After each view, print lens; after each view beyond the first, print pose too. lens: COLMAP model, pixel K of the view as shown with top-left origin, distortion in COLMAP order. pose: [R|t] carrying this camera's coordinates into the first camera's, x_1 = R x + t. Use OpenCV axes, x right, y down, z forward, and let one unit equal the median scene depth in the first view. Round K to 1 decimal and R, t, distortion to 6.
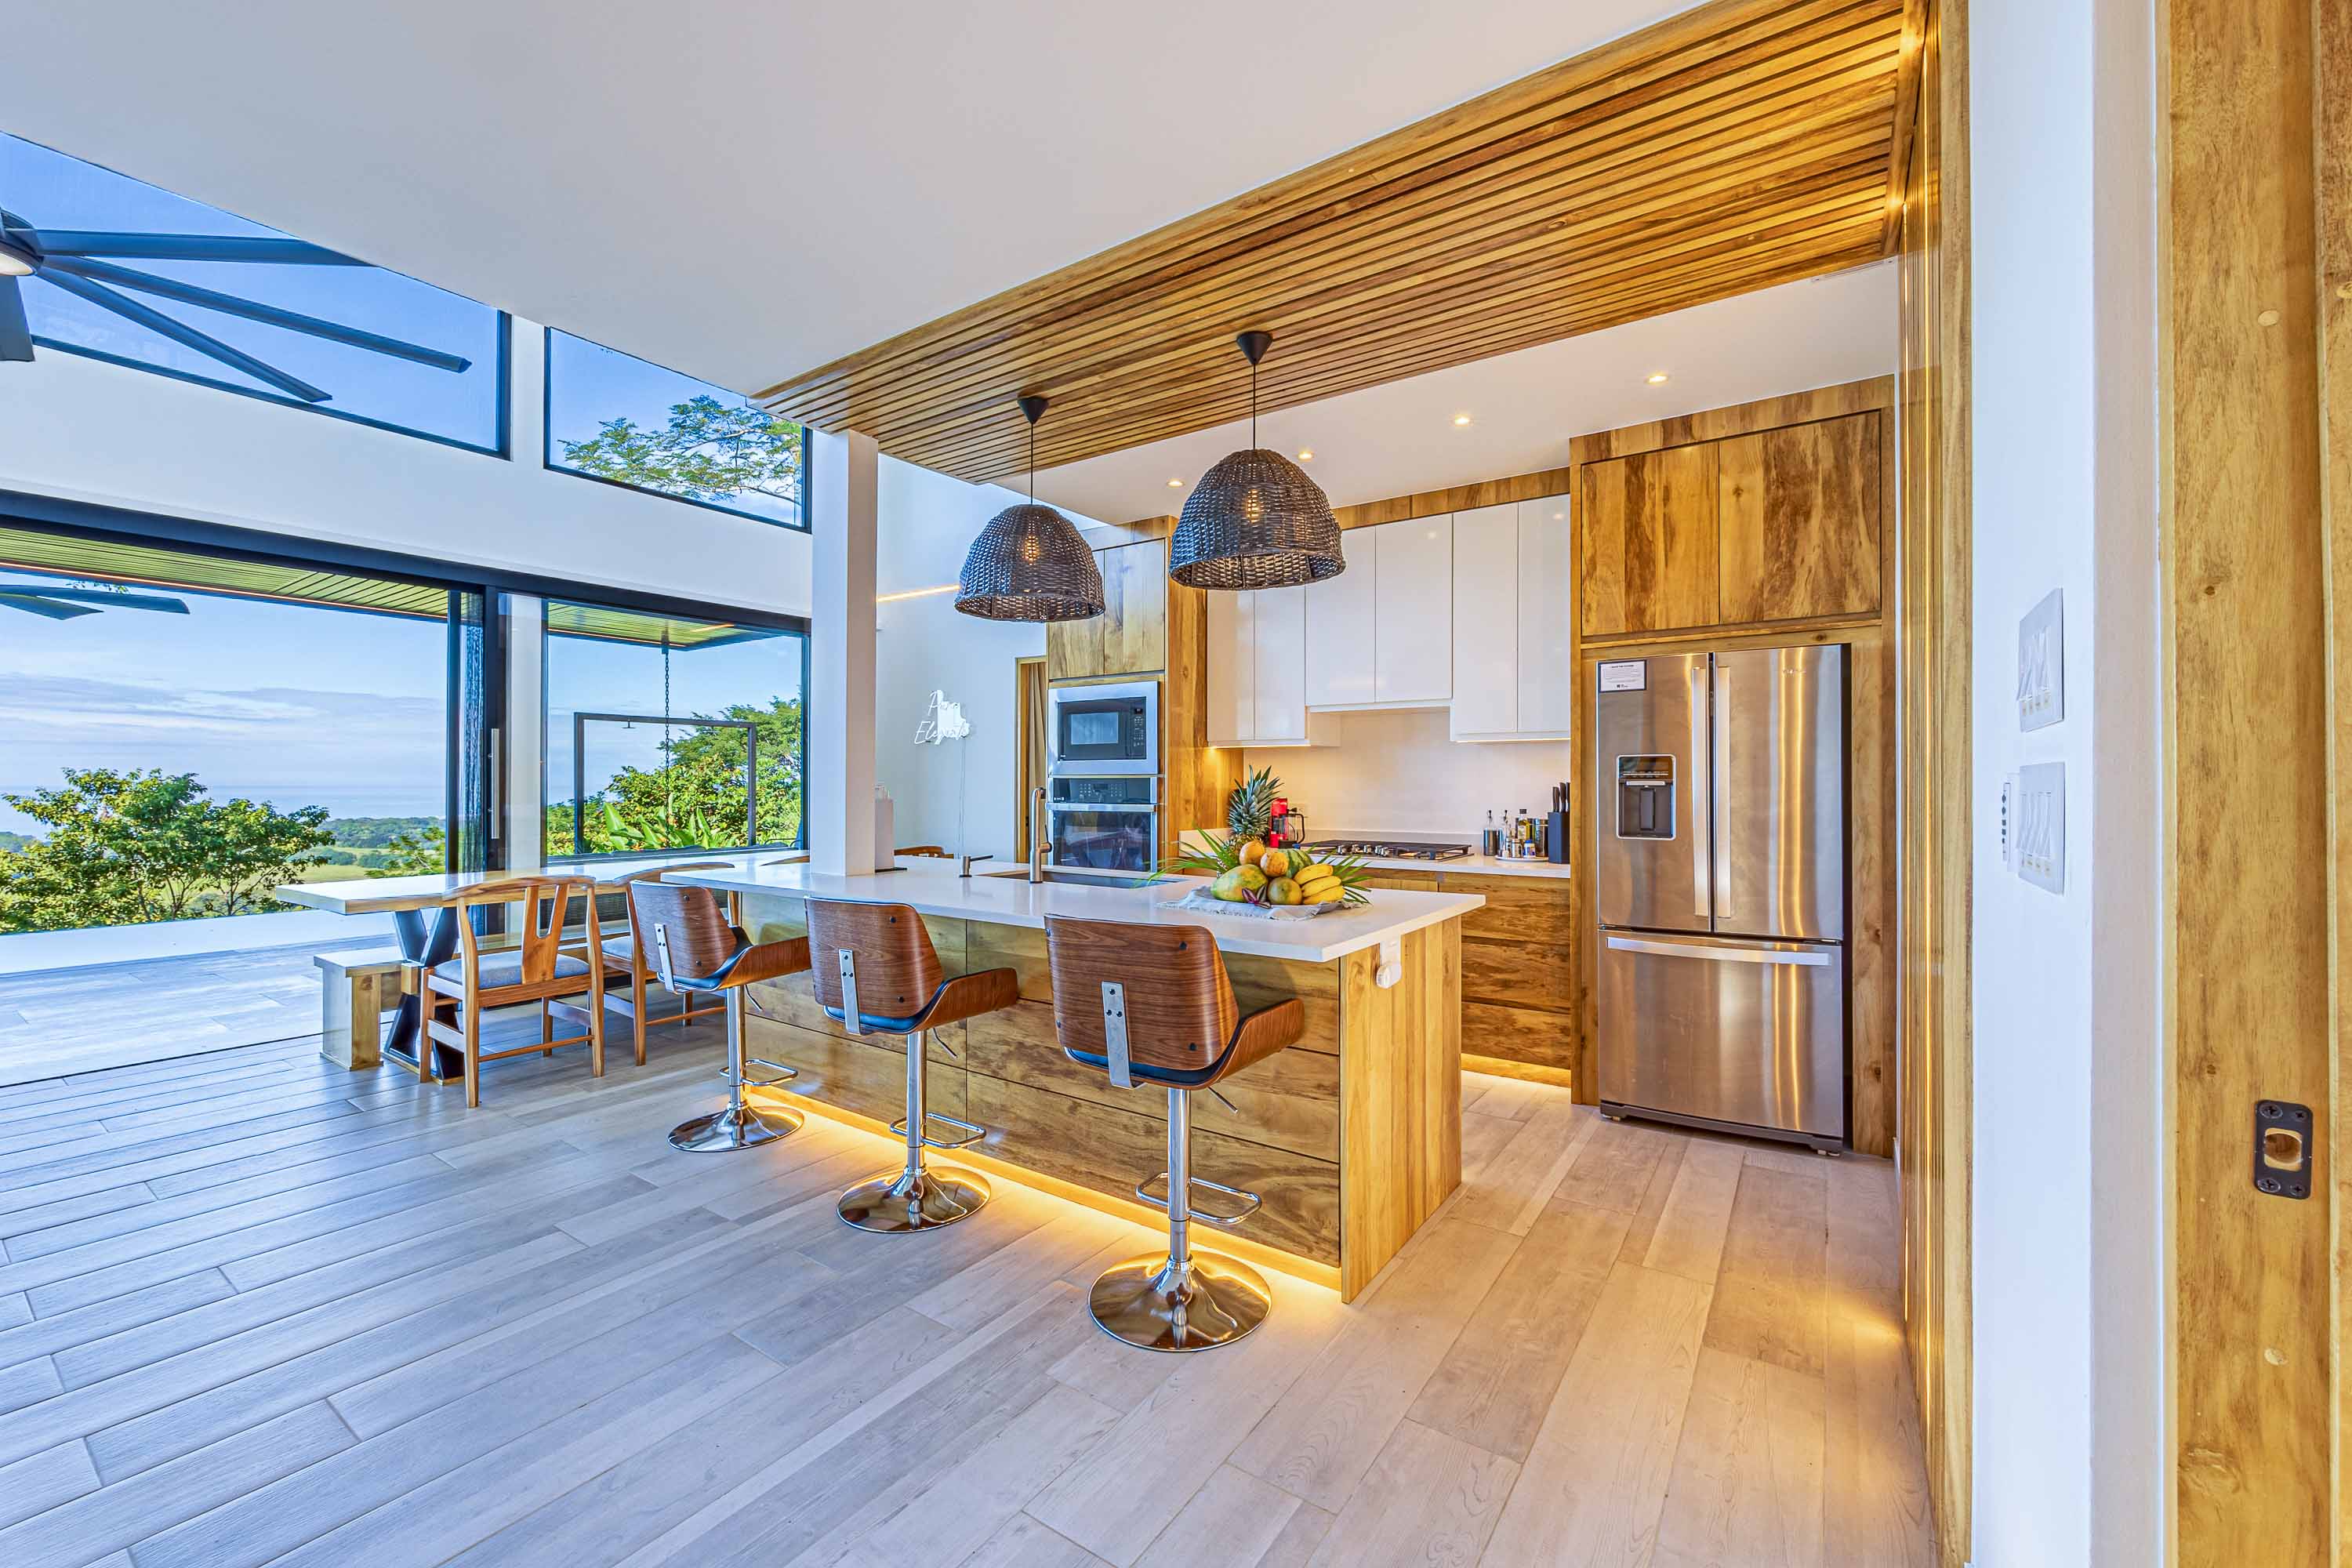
lens RADIAL K [[945.3, 0, 1173.7], [0, 945.3, 777.1], [0, 0, 1]] dist [0.001772, -0.000469]
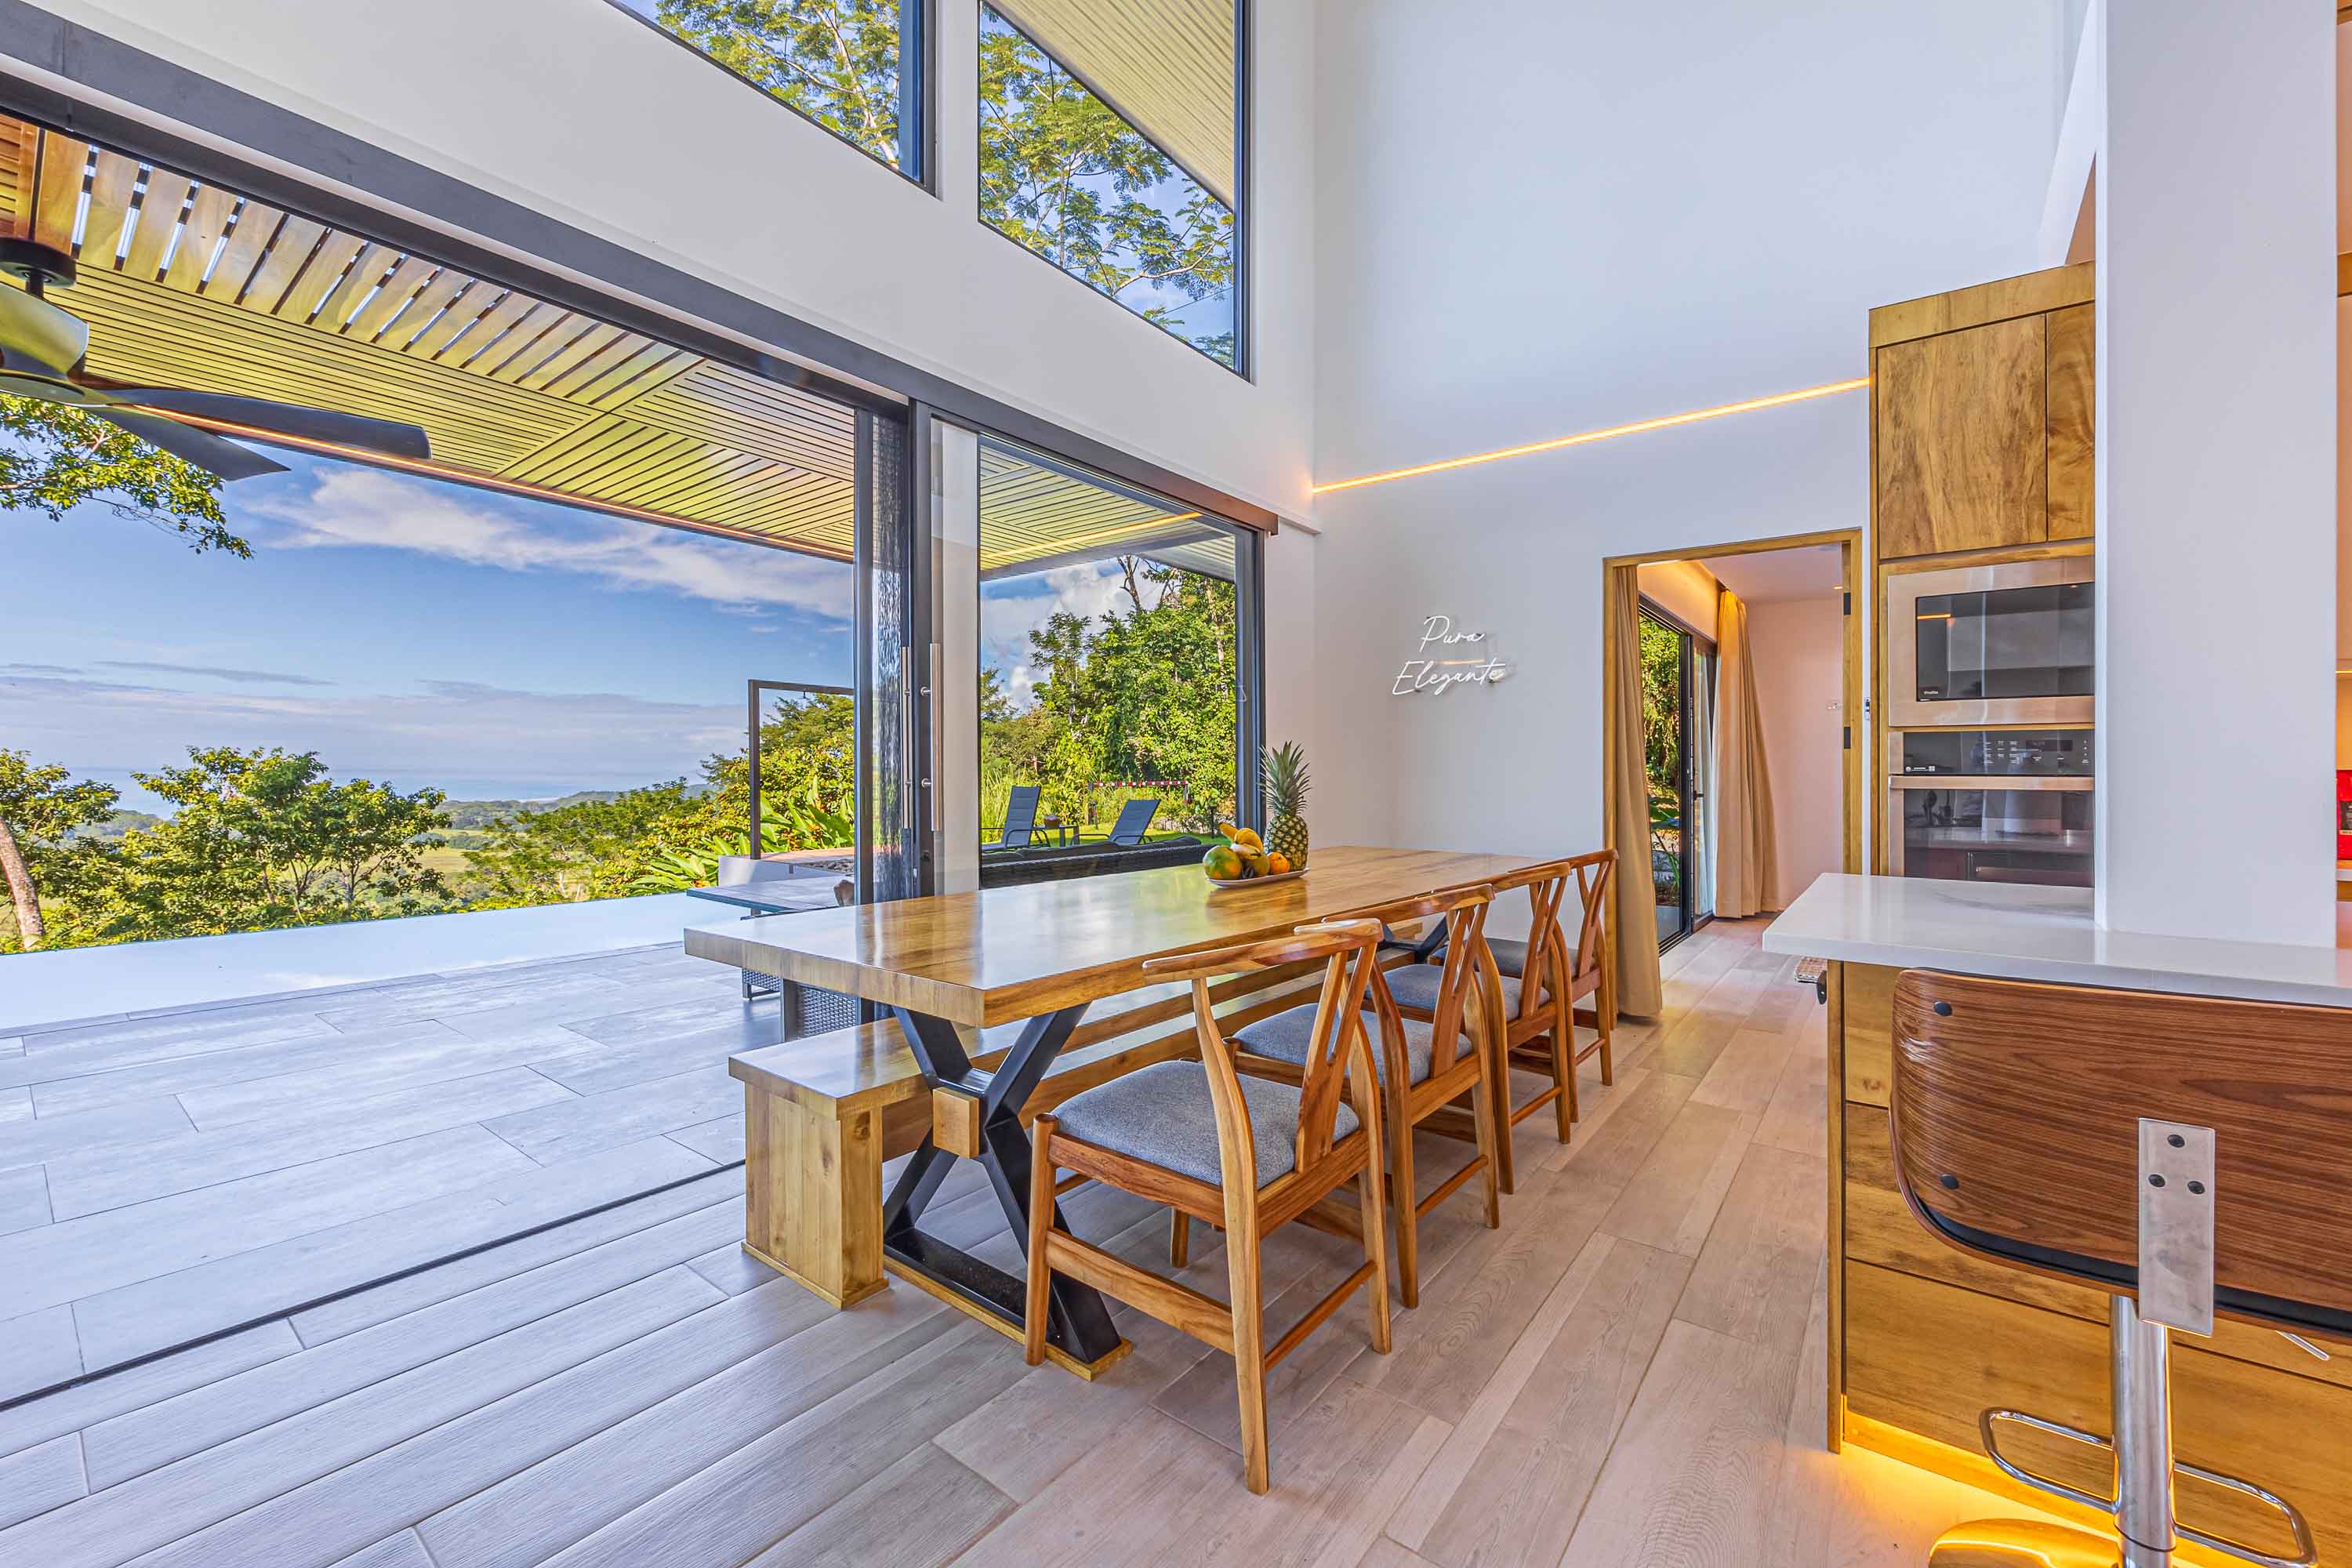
lens RADIAL K [[945.3, 0, 1177.9], [0, 945.3, 786.3], [0, 0, 1]] dist [0.001772, -0.000469]
pose [[0.998532, 0.008336, -0.053522, -0.104729], [-0.007264, 0.999770, 0.020203, 0.004811], [0.053678, -0.019785, 0.998362, 0.082308]]
